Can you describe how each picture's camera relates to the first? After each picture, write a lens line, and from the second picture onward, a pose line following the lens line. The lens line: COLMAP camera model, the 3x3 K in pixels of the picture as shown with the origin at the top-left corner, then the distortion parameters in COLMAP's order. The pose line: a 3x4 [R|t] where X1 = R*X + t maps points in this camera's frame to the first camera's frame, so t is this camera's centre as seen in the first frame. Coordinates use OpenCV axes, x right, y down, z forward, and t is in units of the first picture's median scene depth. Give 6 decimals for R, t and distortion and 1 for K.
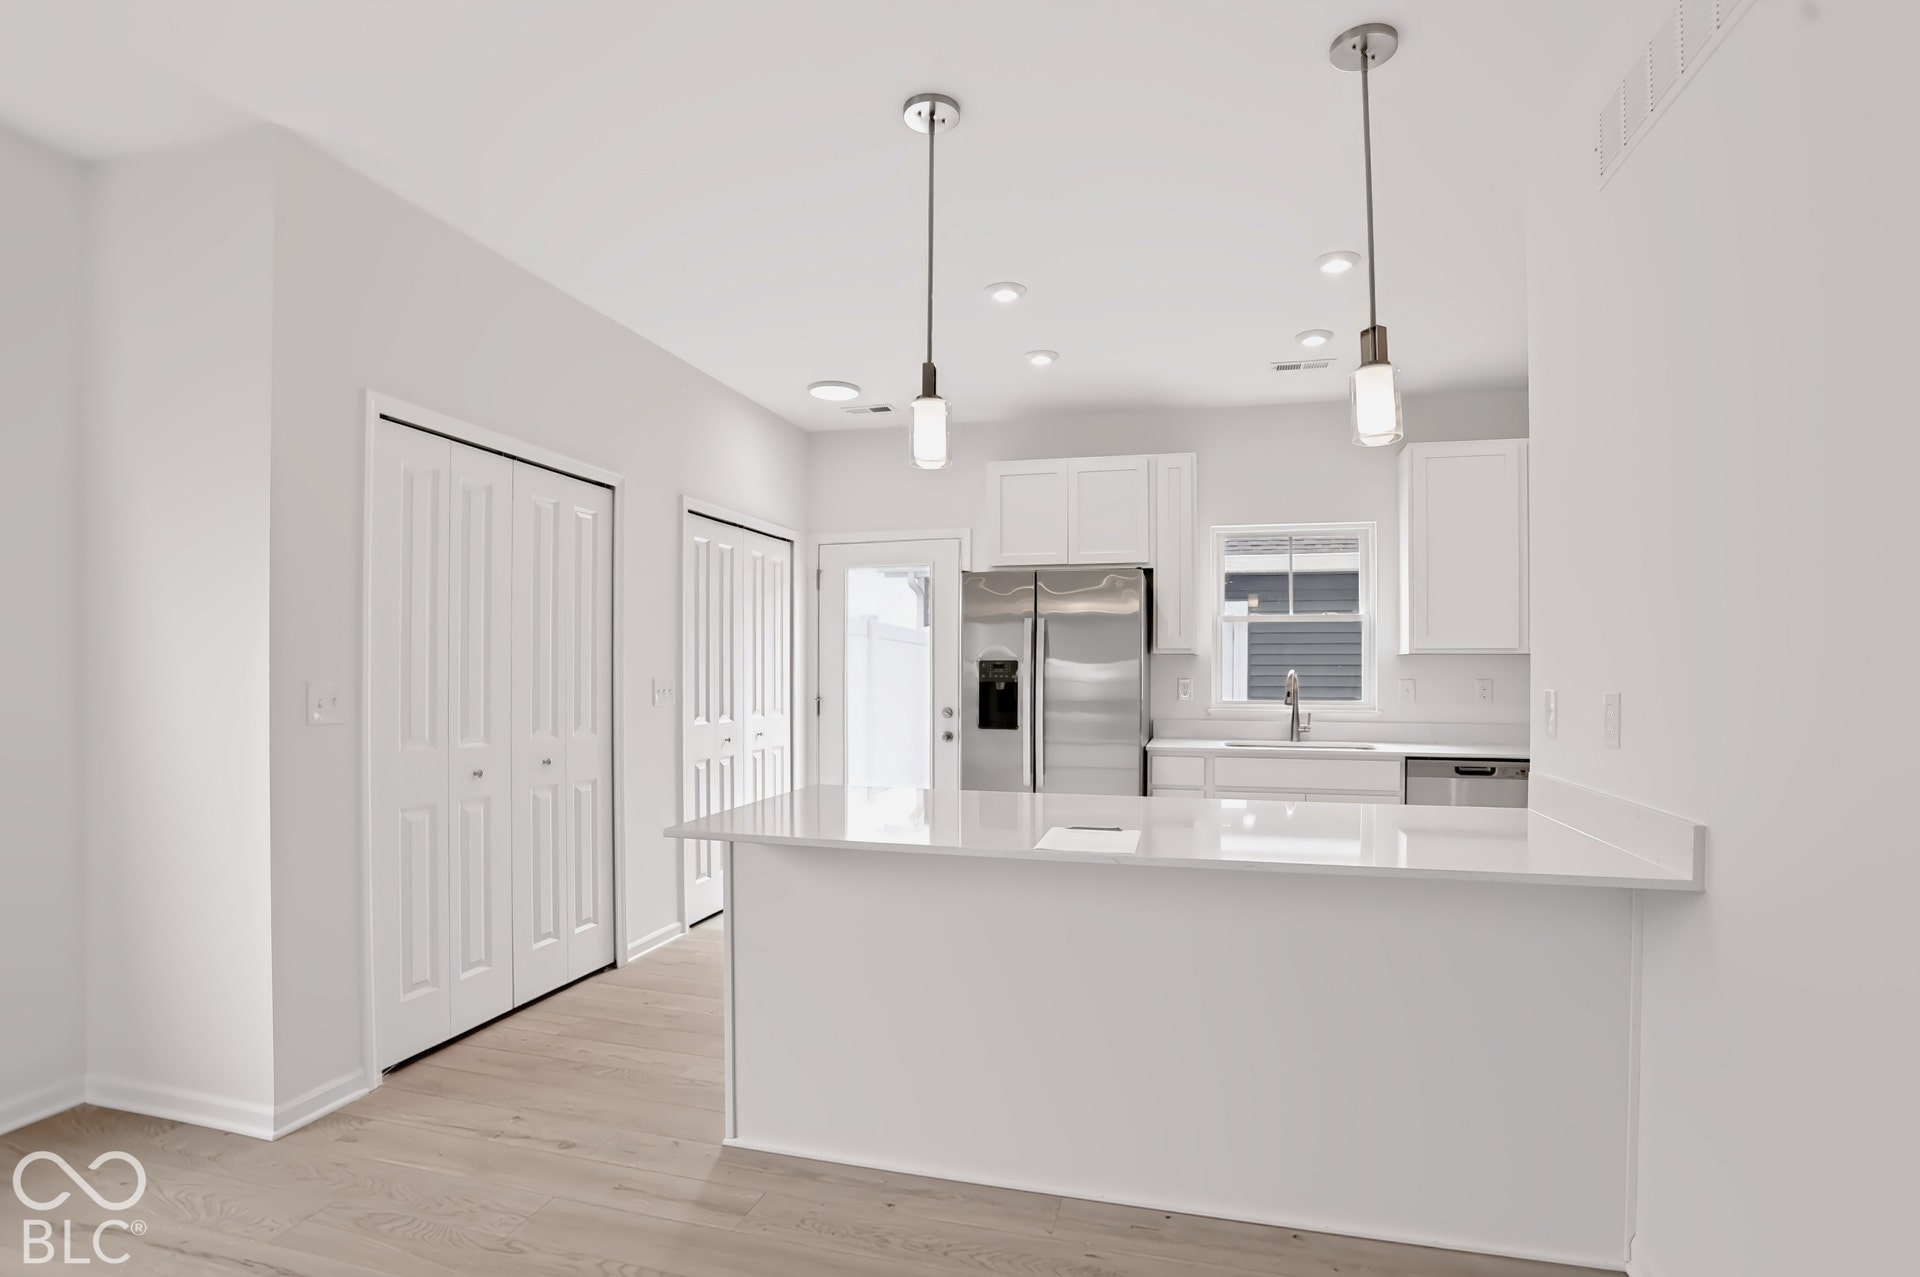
lens RADIAL K [[967.7, 0, 960.5], [0, 967.7, 681.9], [0, 0, 1]] dist [-0.002485, 0.000176]
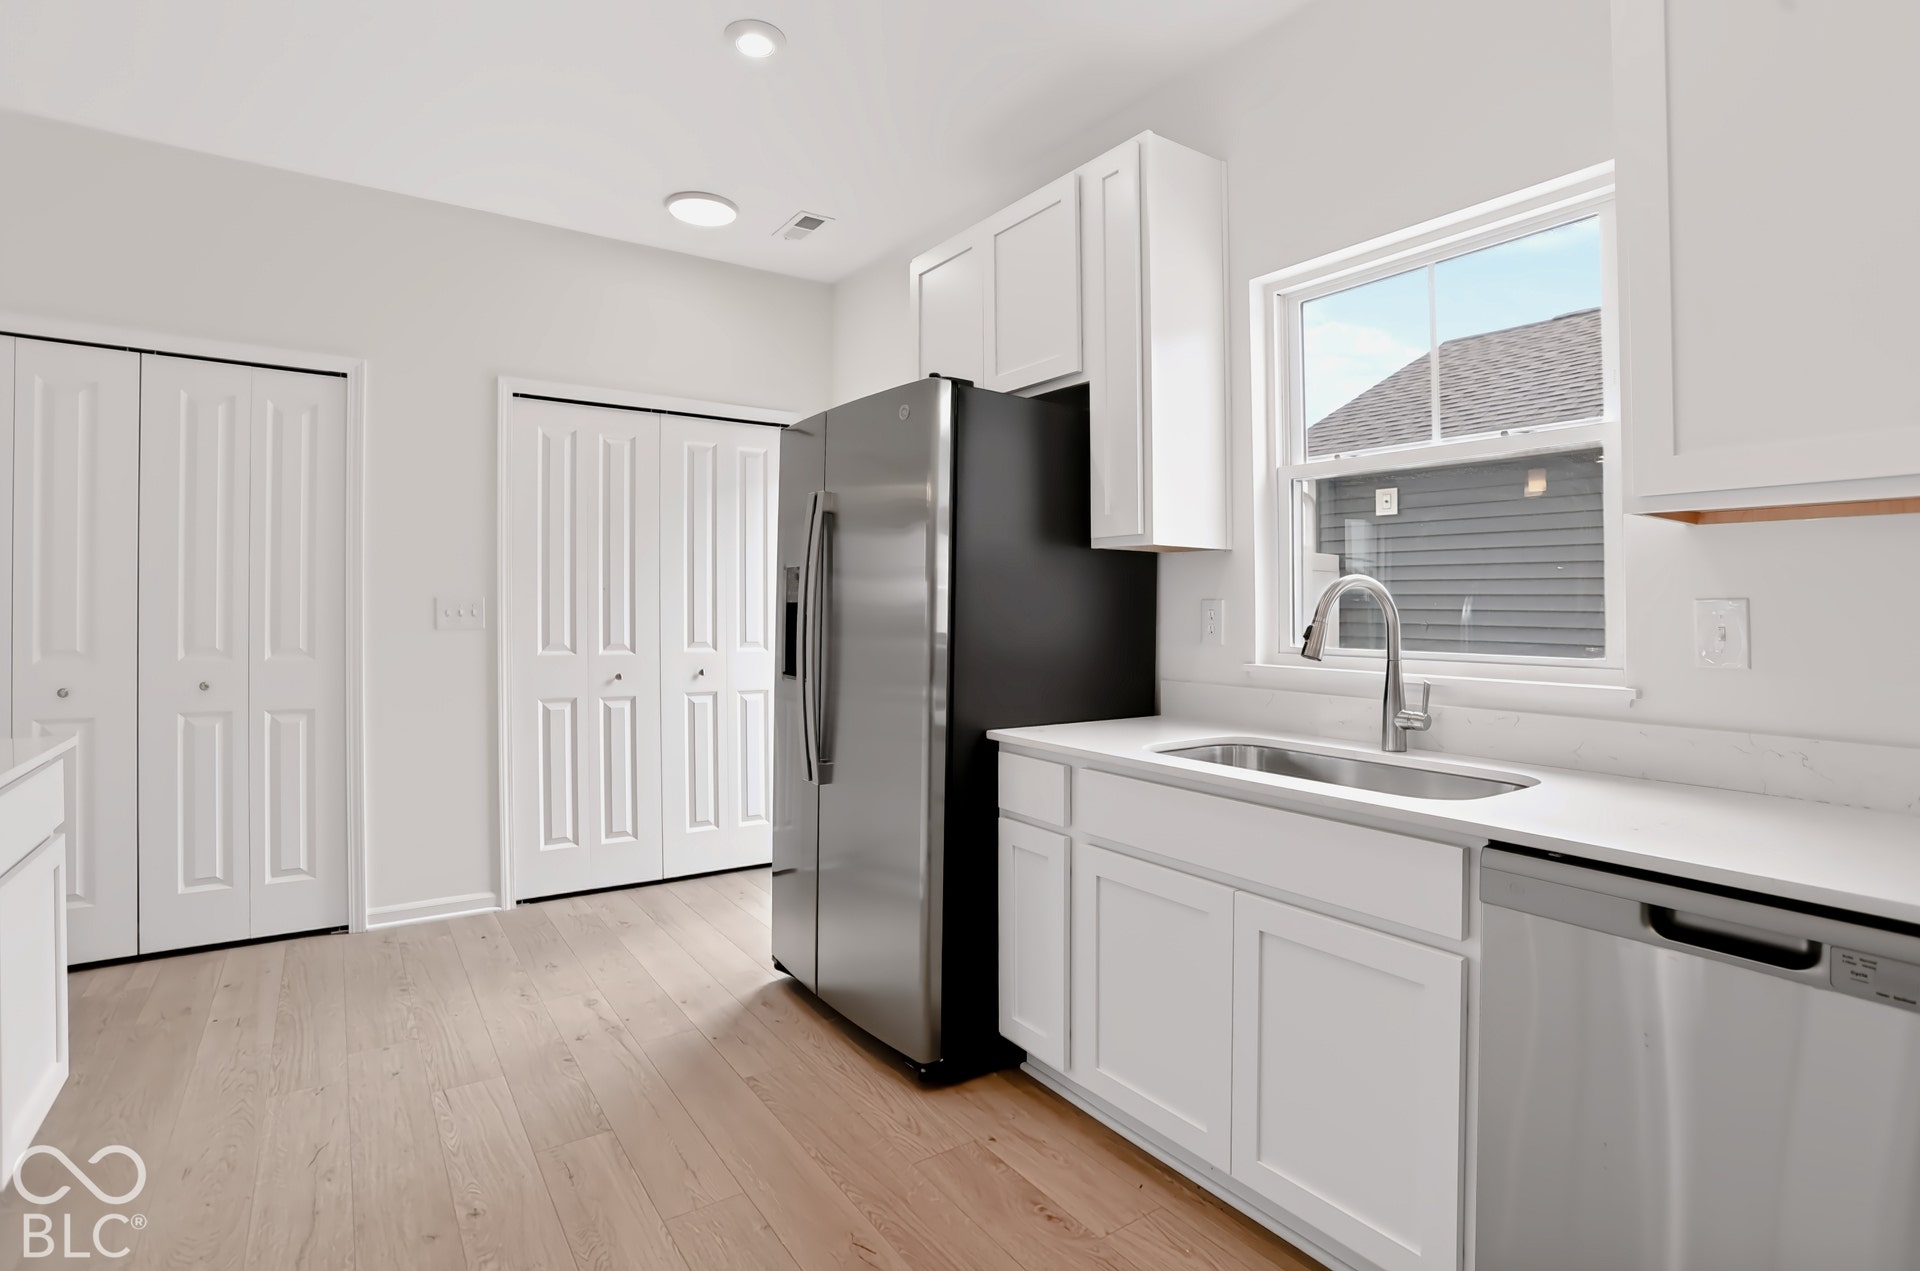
lens RADIAL K [[916.5, 0, 966.8], [0, 916.5, 637.4], [0, 0, 1]] dist [-0.040327, 0.001147]
pose [[0.769346, 0.023984, -0.638382, 0.510708], [-0.007167, 0.999556, 0.028916, 0.004470], [0.638792, -0.017671, 0.769176, 0.662064]]
